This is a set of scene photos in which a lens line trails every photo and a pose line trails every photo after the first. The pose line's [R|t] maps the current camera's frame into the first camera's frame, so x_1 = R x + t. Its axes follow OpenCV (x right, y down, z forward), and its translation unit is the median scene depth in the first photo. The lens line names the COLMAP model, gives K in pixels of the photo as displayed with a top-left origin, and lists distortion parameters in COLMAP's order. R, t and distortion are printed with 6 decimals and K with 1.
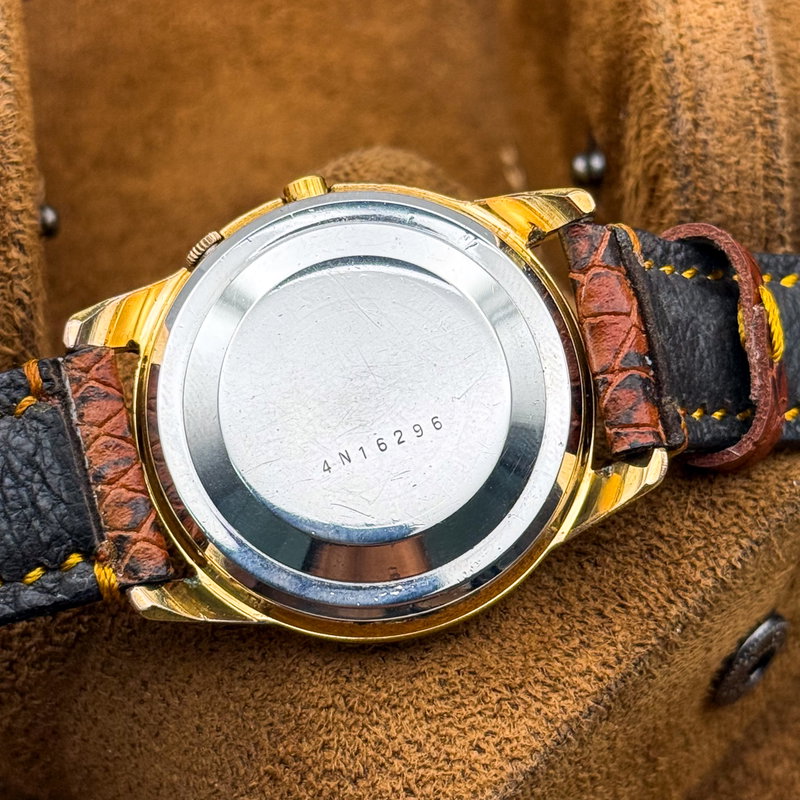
lens RADIAL K [[2460.7, 0, 400.0], [0, 2460.7, 400.0], [0, 0, 1]] dist [-0.051297, 0.733524]
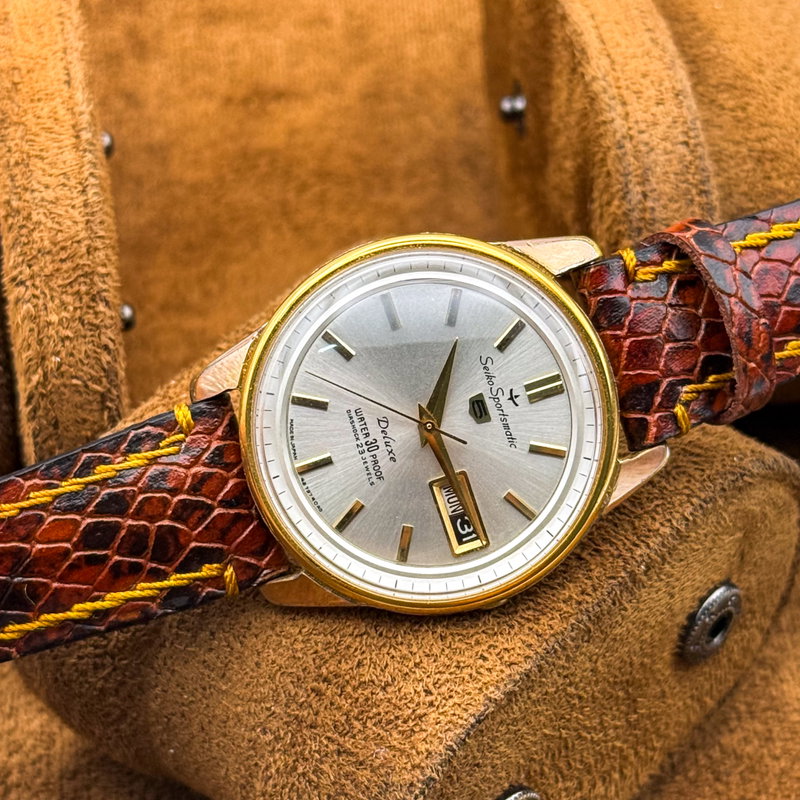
lens RADIAL K [[2460.7, 0, 400.0], [0, 2460.7, 400.0], [0, 0, 1]] dist [-0.051297, 0.733524]
pose [[0.999111, -0.037399, -0.019455, 0.017834], [0.033641, 0.985439, -0.166669, 0.205014], [0.025405, 0.165867, 0.985821, -0.226616]]
